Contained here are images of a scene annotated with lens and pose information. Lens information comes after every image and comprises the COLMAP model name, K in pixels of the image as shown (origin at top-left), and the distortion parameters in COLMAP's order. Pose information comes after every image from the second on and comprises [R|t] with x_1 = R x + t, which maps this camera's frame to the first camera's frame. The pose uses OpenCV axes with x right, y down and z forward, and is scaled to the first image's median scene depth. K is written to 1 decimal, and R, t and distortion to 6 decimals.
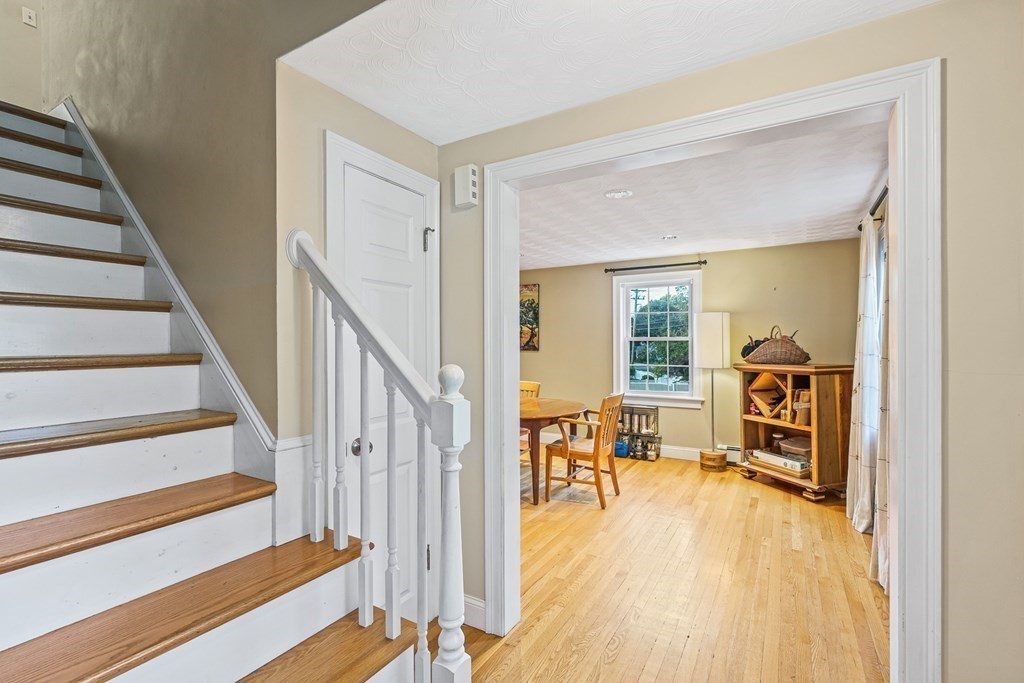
lens RADIAL K [[465.7, 0, 513.7], [0, 465.7, 344.0], [0, 0, 1]] dist [0.000736, -0.000124]
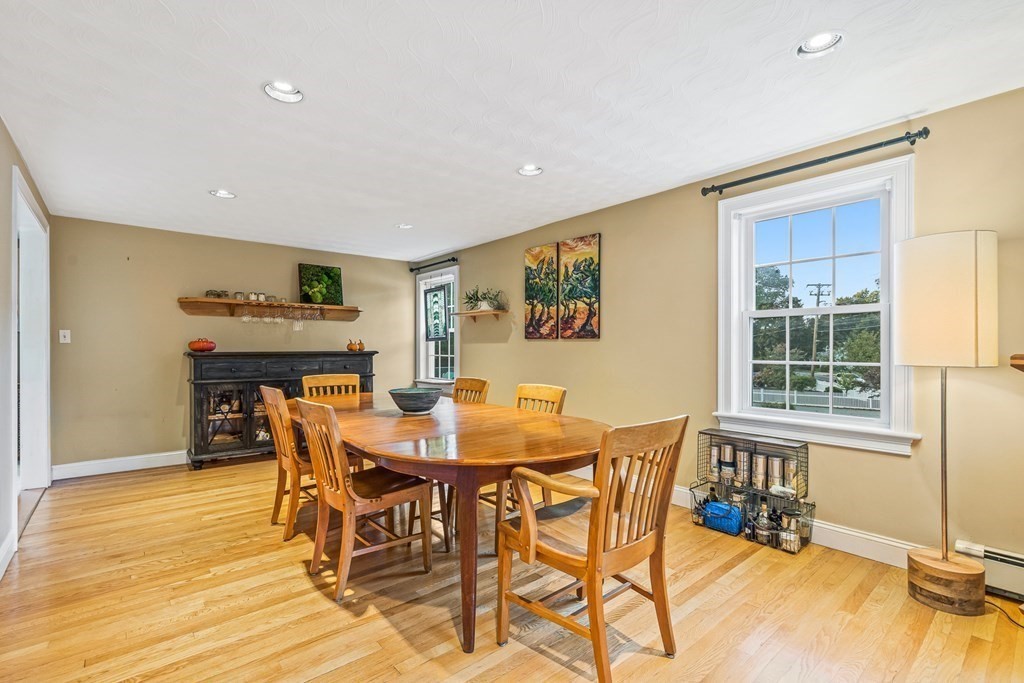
lens RADIAL K [[465.7, 0, 513.7], [0, 465.7, 348.9], [0, 0, 1]] dist [0.000736, -0.000124]
pose [[0.946886, 0.005278, -0.321525, 0.169731], [-0.005763, 0.999983, -0.000554, 0.034409], [0.321517, 0.002377, 0.946901, 0.418108]]
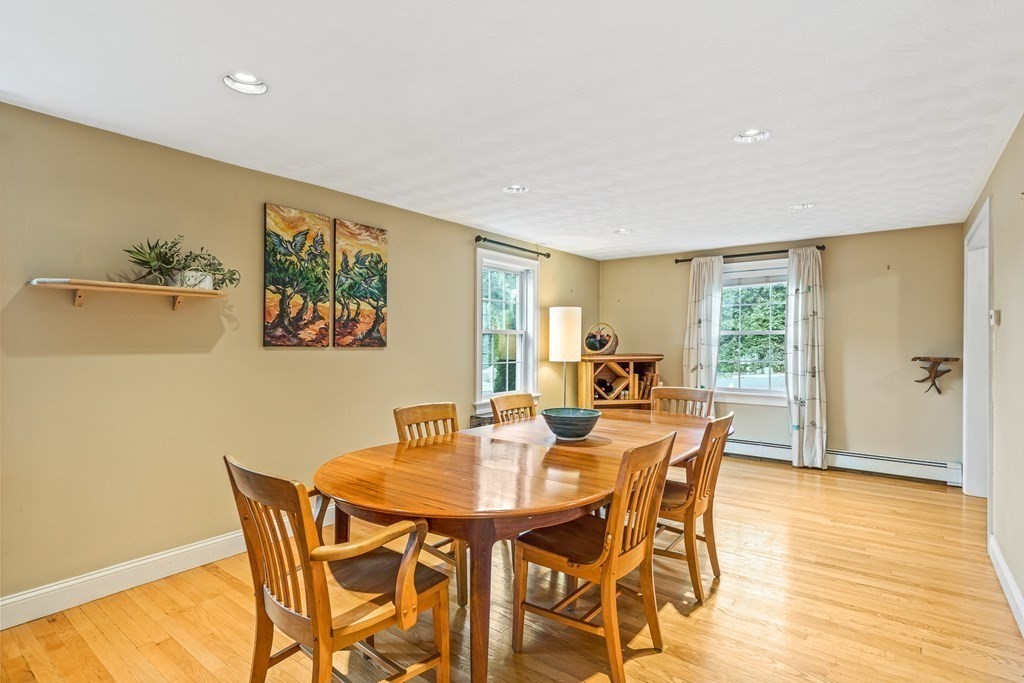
lens RADIAL K [[509.5, 0, 509.3], [0, 509.5, 341.4], [0, 0, 1]] dist [-0.000782, 0.000198]
pose [[0.120532, 0.002546, 0.992706, -0.634868], [-0.003720, 0.999991, -0.002113, 0.009699], [-0.992702, -0.003438, 0.120540, 0.892301]]
